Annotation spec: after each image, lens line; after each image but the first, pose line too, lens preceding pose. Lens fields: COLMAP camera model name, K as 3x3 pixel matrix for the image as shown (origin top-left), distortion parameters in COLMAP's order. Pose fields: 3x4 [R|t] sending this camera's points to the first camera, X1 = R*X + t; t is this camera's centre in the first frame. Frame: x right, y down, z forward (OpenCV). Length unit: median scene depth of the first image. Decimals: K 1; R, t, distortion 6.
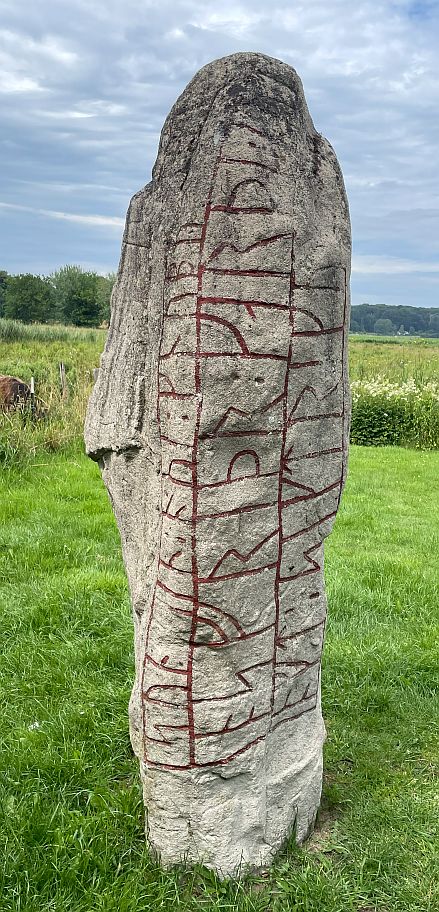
lens RADIAL K [[741.4, 0, 219.5], [0, 741.4, 456.0], [0, 0, 1]] dist [0.061833, -0.006780]
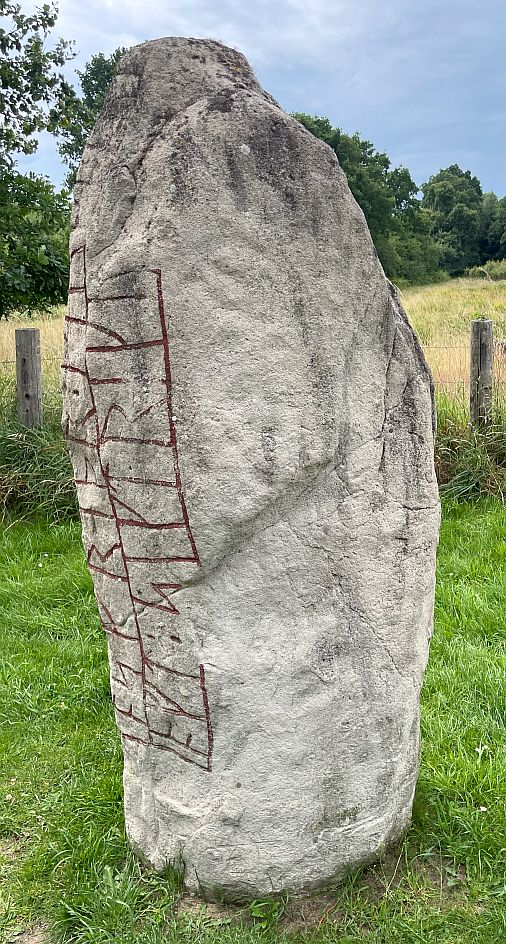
lens RADIAL K [[731.4, 0, 336.7], [0, 731.4, 472.9], [0, 0, 1]] dist [0.043785, 0.005260]
pose [[0.178591, 0.192817, -0.964846, 1.092964], [-0.127389, 0.976888, 0.171644, -0.207281], [0.975642, 0.092257, 0.199026, 1.108334]]
